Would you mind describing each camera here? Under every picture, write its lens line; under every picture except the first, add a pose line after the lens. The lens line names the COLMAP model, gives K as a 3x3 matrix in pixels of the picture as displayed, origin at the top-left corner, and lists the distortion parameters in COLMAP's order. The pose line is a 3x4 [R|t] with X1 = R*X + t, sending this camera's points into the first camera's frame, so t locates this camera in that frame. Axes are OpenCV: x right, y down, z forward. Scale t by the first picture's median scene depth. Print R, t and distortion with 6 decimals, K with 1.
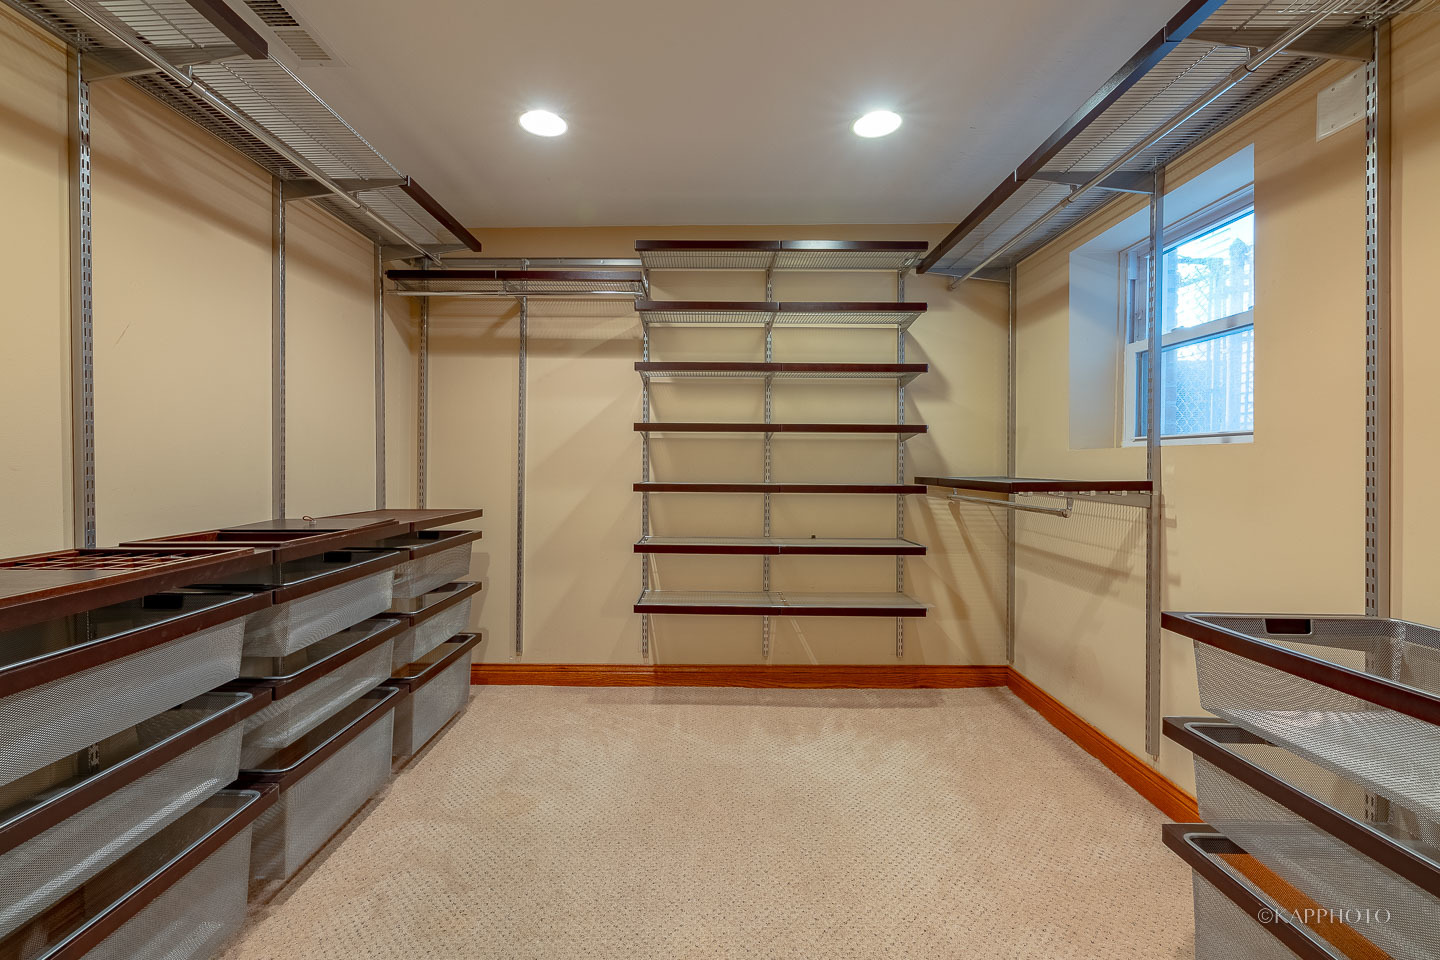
lens RADIAL K [[586.5, 0, 697.2], [0, 586.5, 465.0], [0, 0, 1]] dist [-0.001462, -0.000016]
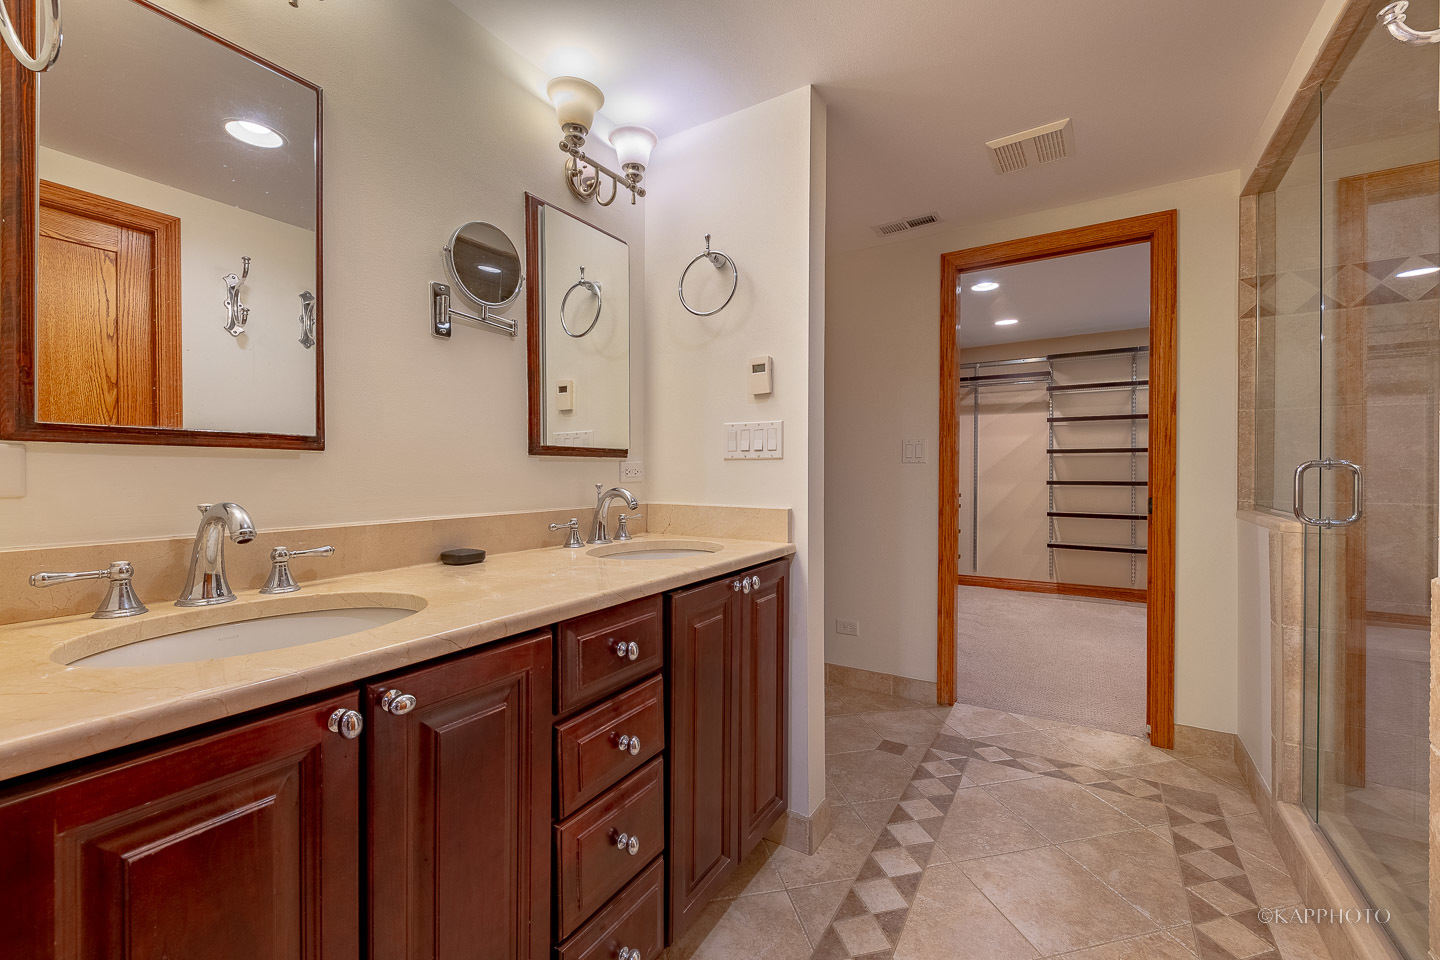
lens RADIAL K [[578.7, 0, 723.6], [0, 578.7, 473.5], [0, 0, 1]] dist [0.007138, -0.004491]
pose [[0.858379, -0.004379, -0.512997, -0.038419], [0.004580, 0.999989, -0.000871, 0.003745], [0.512995, -0.001602, 0.858390, -1.077228]]
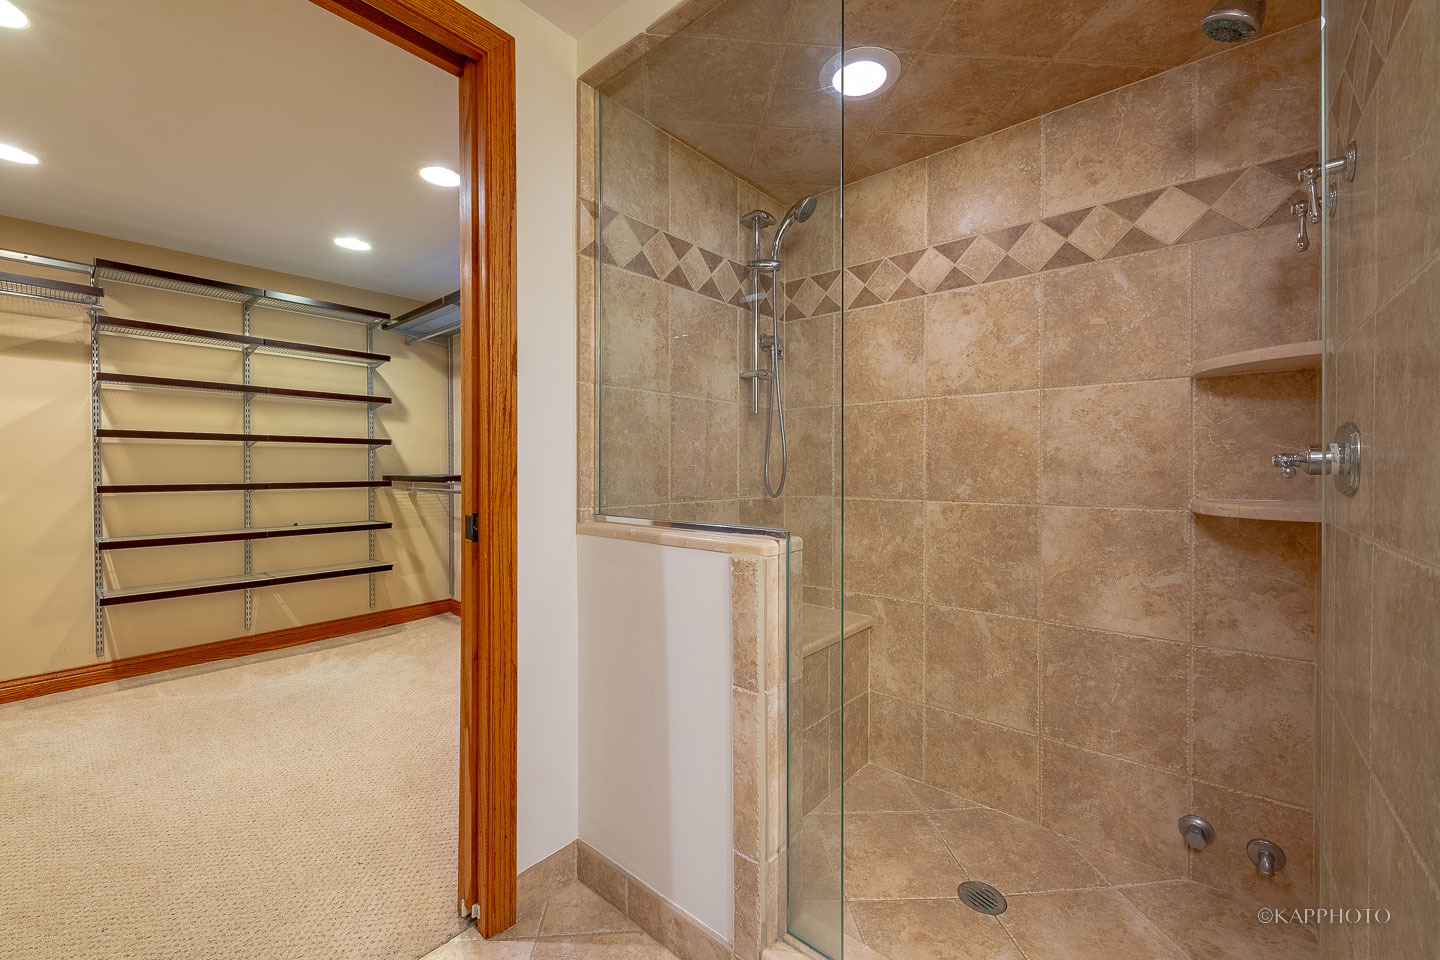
lens RADIAL K [[578.7, 0, 723.6], [0, 578.7, 473.5], [0, 0, 1]] dist [0.007138, -0.004491]
pose [[0.630559, -0.014878, 0.775998, -0.188356], [0.006323, 0.999882, 0.014033, 0.001238], [-0.776115, -0.003942, 0.630579, -0.502421]]
